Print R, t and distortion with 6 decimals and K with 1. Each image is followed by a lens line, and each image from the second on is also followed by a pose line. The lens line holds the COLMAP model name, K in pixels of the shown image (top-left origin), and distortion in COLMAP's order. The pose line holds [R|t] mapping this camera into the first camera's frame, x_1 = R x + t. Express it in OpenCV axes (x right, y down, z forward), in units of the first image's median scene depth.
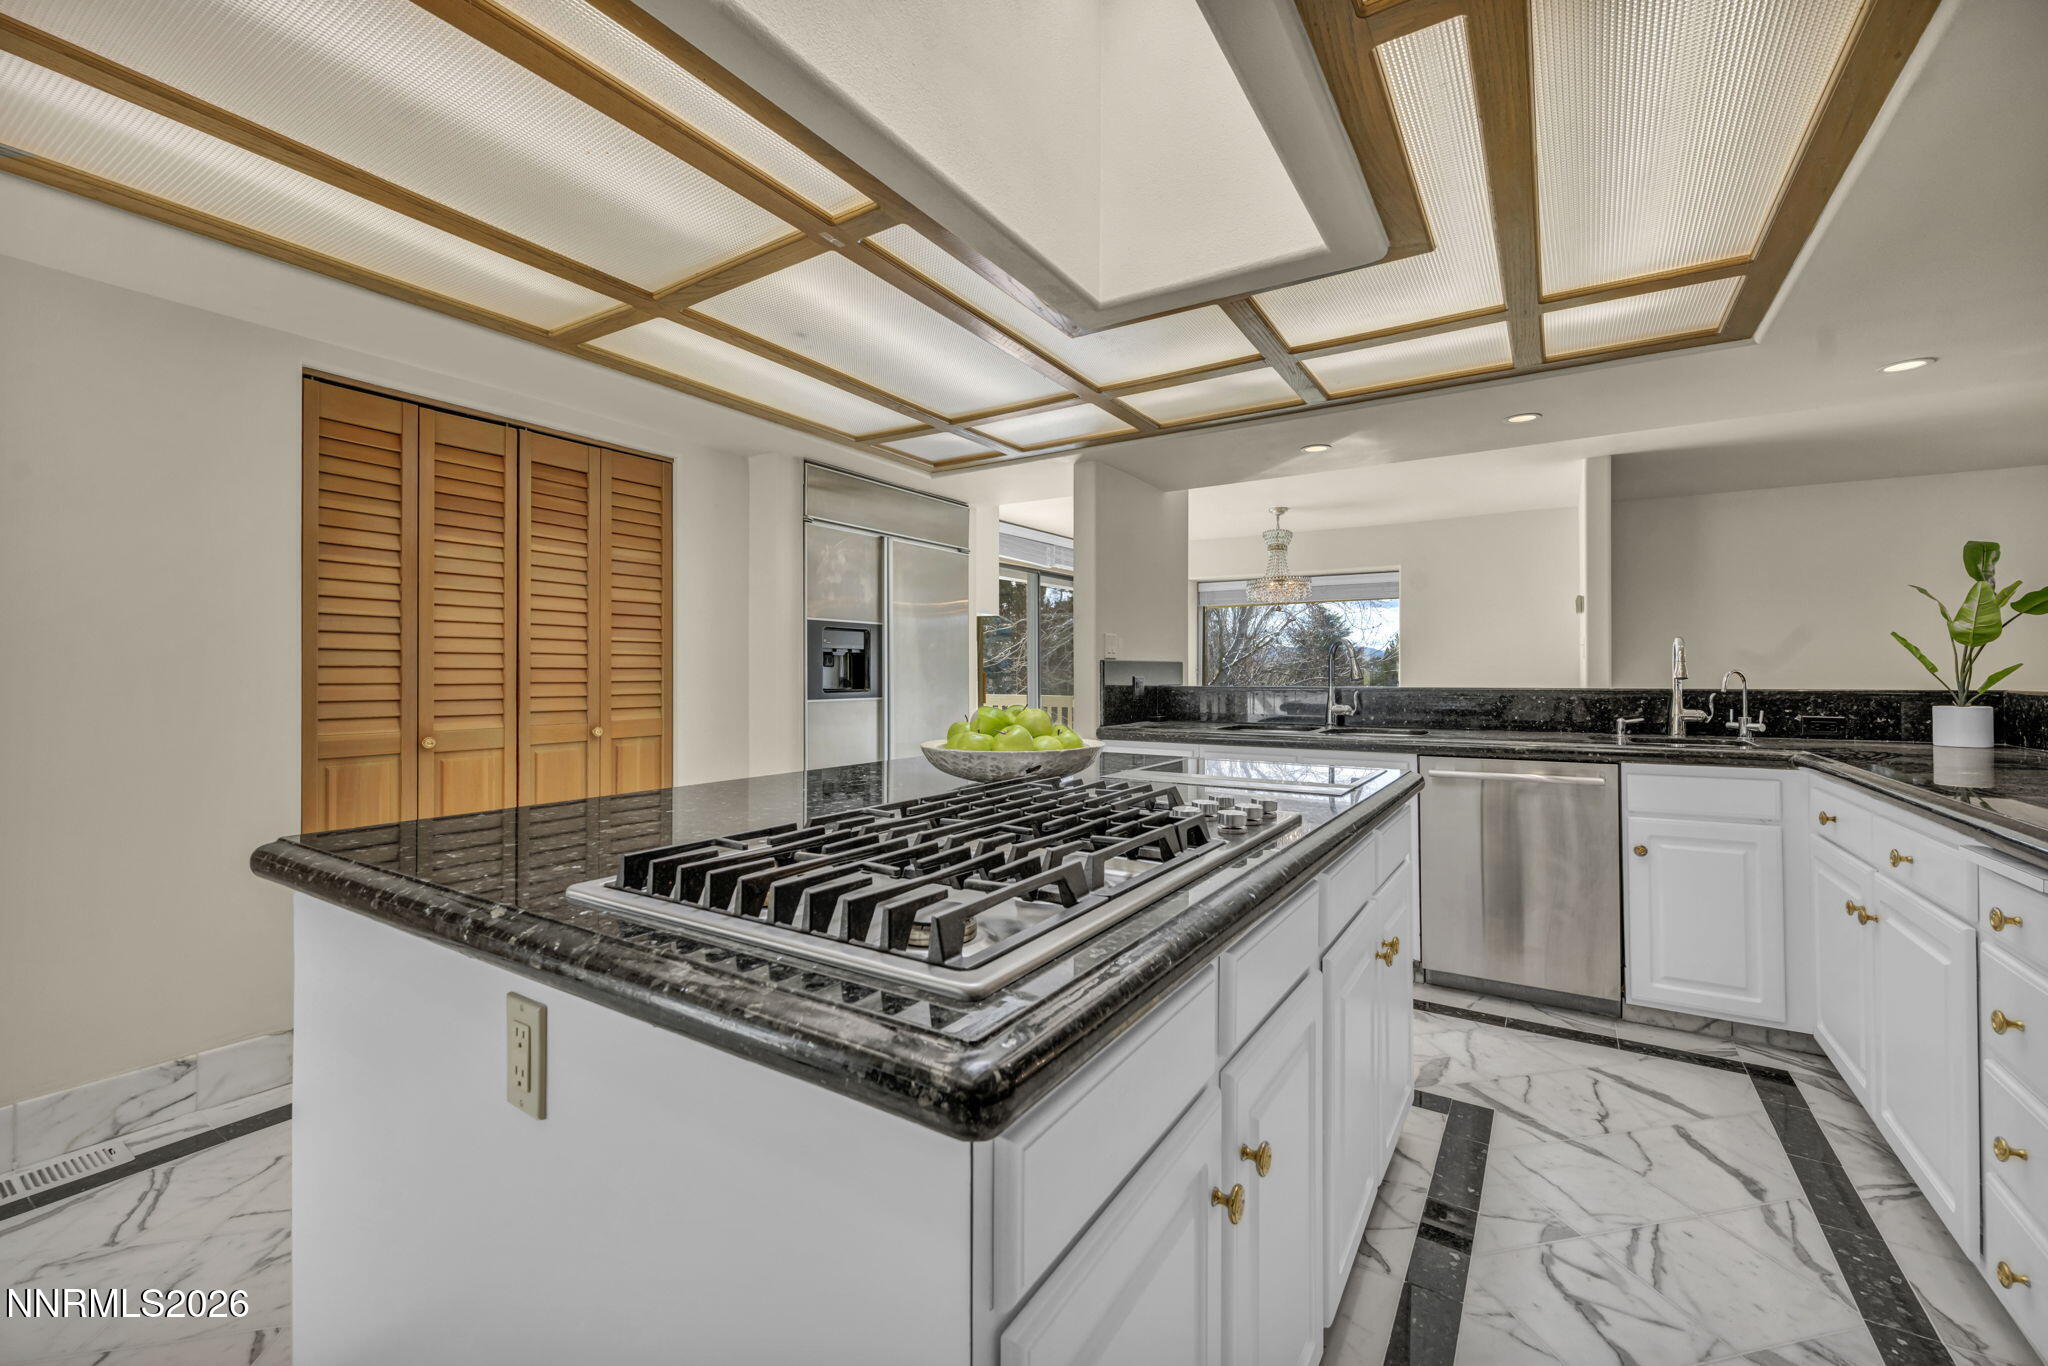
lens RADIAL K [[854.5, 0, 1008.4], [0, 854.5, 659.8], [0, 0, 1]] dist [-0.001892, 0.000778]
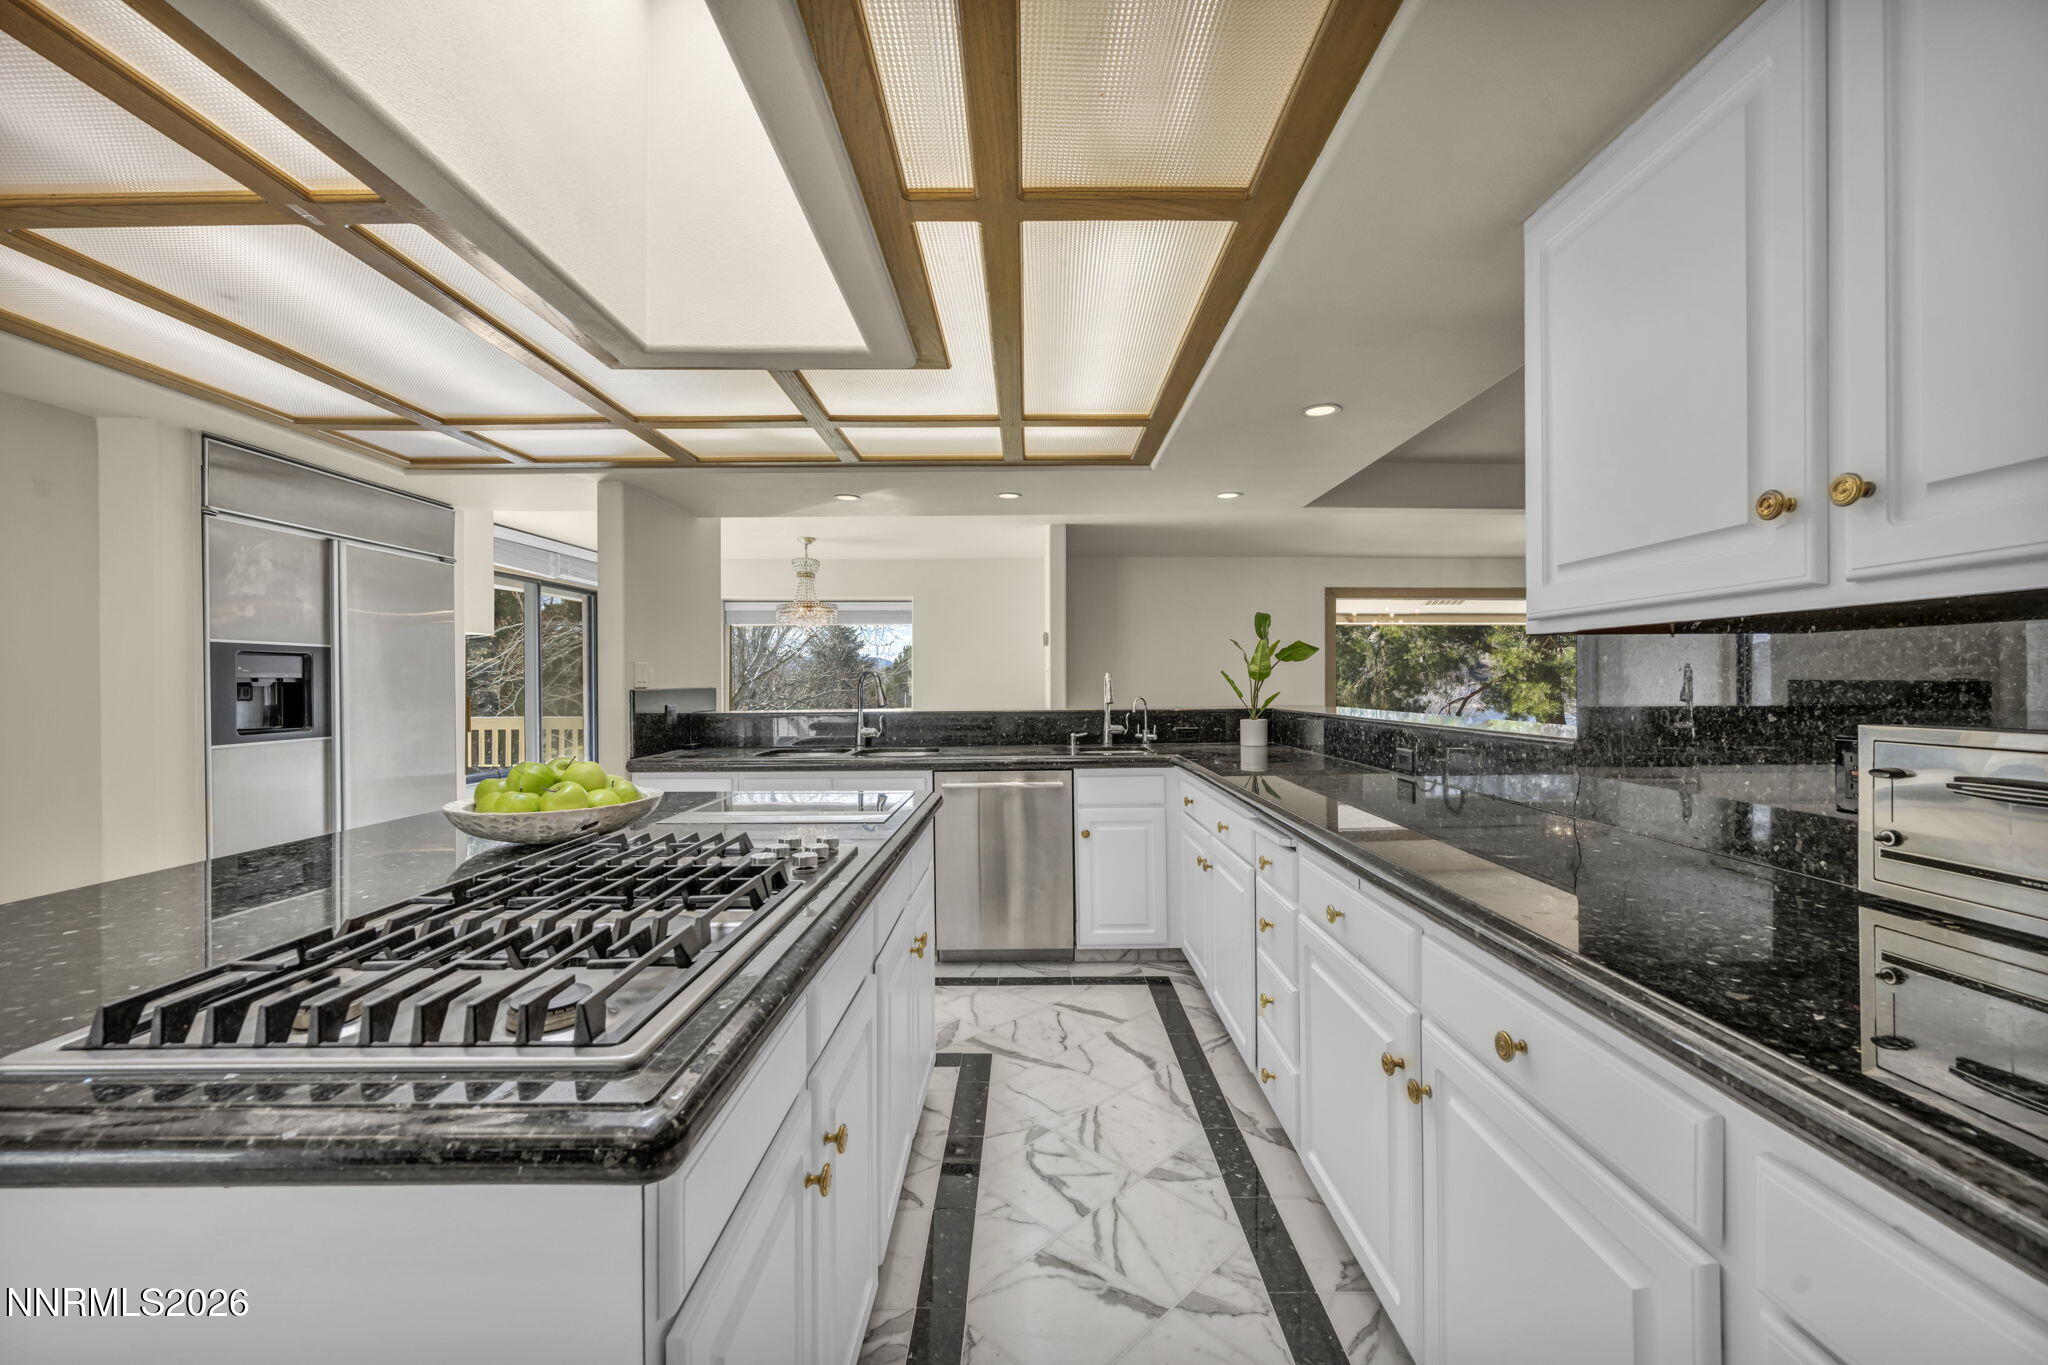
lens RADIAL K [[854.5, 0, 1026.7], [0, 854.5, 685.0], [0, 0, 1]] dist [-0.001892, 0.000778]
pose [[0.841109, -0.013883, 0.540687, -0.060432], [0.002385, 0.999756, 0.021960, -0.042424], [-0.540860, -0.017181, 0.840937, -0.074581]]
